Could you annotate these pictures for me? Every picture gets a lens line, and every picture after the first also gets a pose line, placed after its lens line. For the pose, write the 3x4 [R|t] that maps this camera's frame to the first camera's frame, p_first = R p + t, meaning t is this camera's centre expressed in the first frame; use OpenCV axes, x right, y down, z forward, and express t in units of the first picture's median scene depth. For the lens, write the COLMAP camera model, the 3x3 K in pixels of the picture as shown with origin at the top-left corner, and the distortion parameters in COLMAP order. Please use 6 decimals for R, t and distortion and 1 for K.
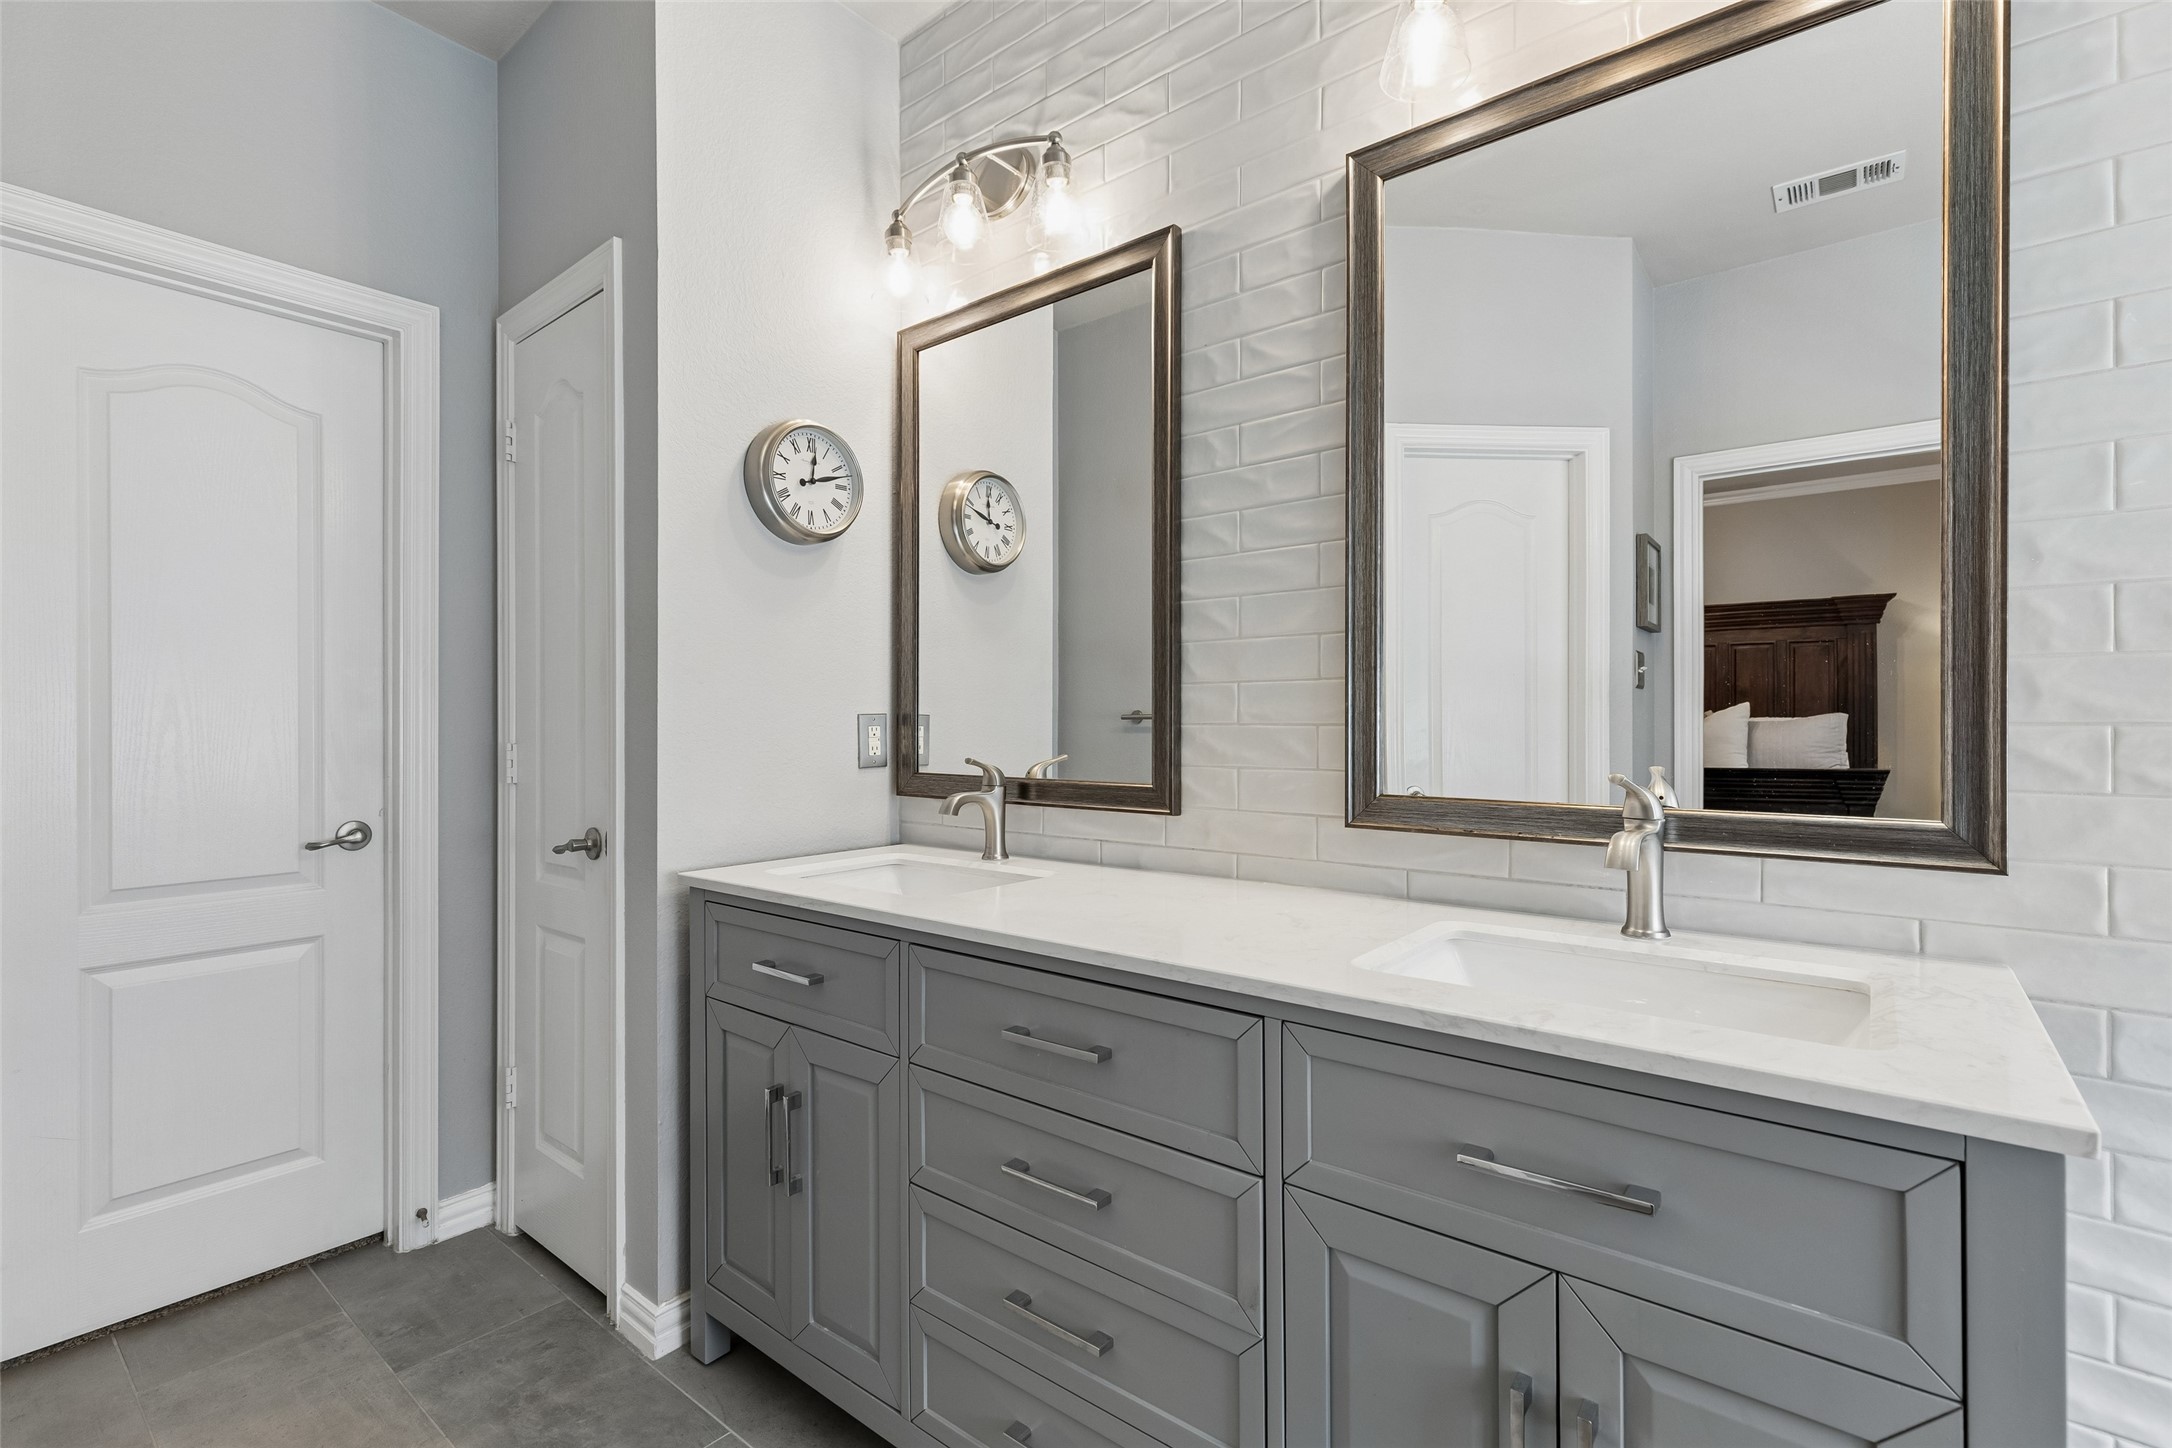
lens RADIAL K [[980.4, 0, 1083.3], [0, 980.4, 720.0], [0, 0, 1]] dist [0.010967, -0.003053]
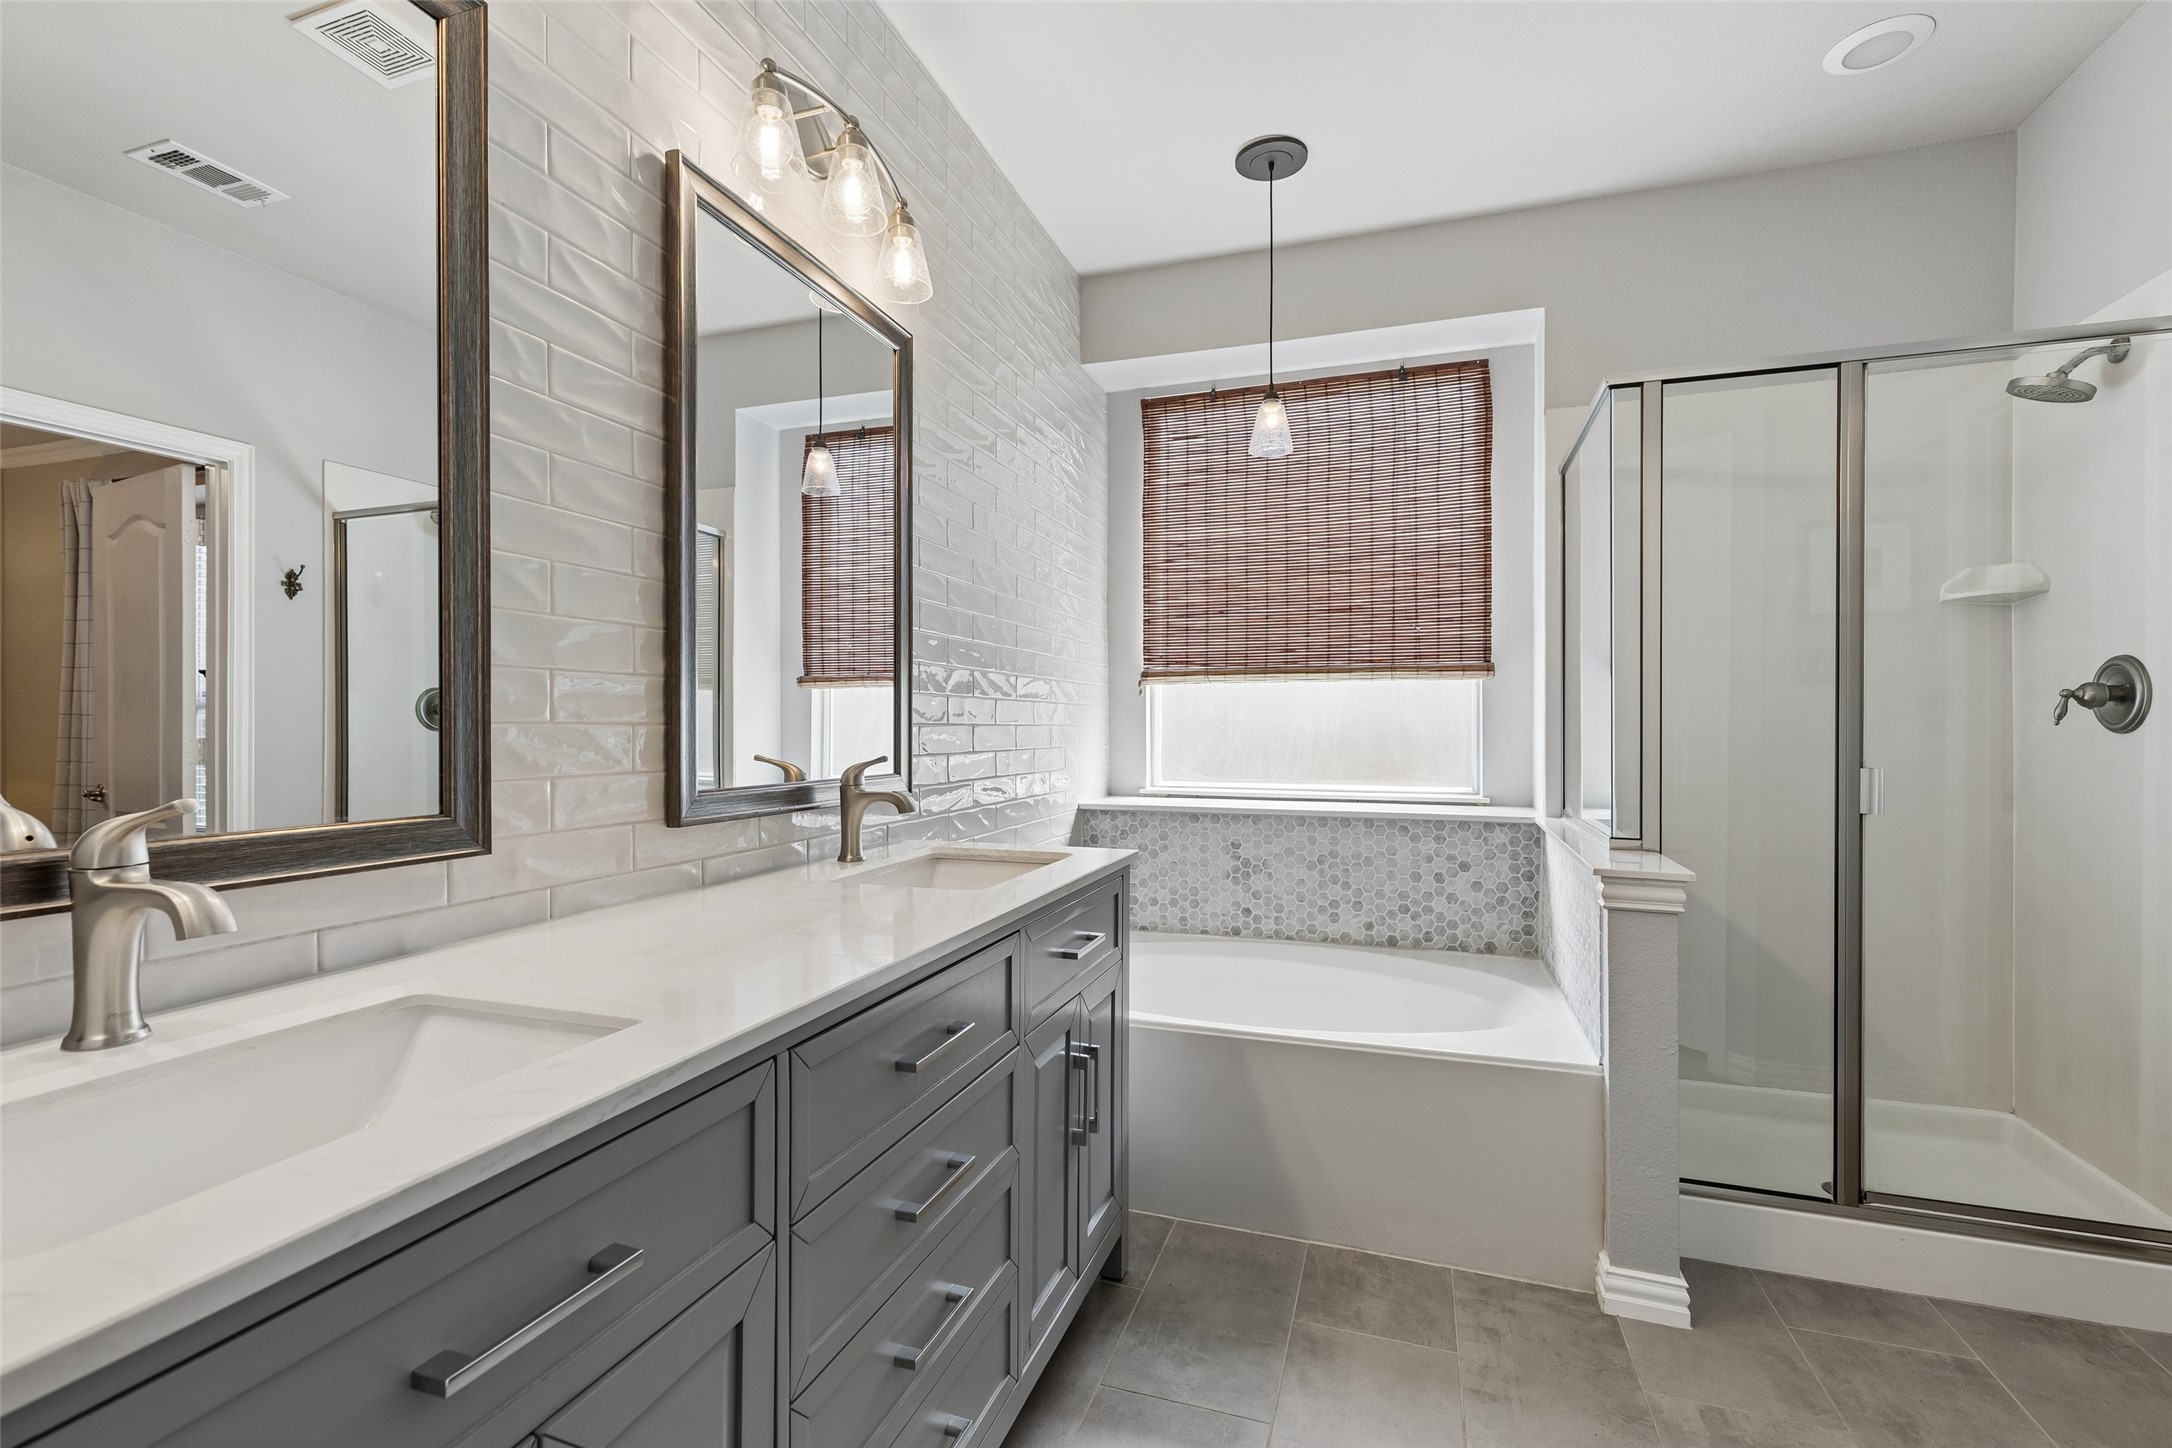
lens RADIAL K [[980.4, 0, 1078.8], [0, 980.4, 731.2], [0, 0, 1]] dist [0.010967, -0.003053]
pose [[-0.351906, 0.002449, 0.936032, -0.734724], [0.002766, 0.999995, -0.001577, 0.013544], [-0.936031, 0.002034, -0.351911, 0.886585]]
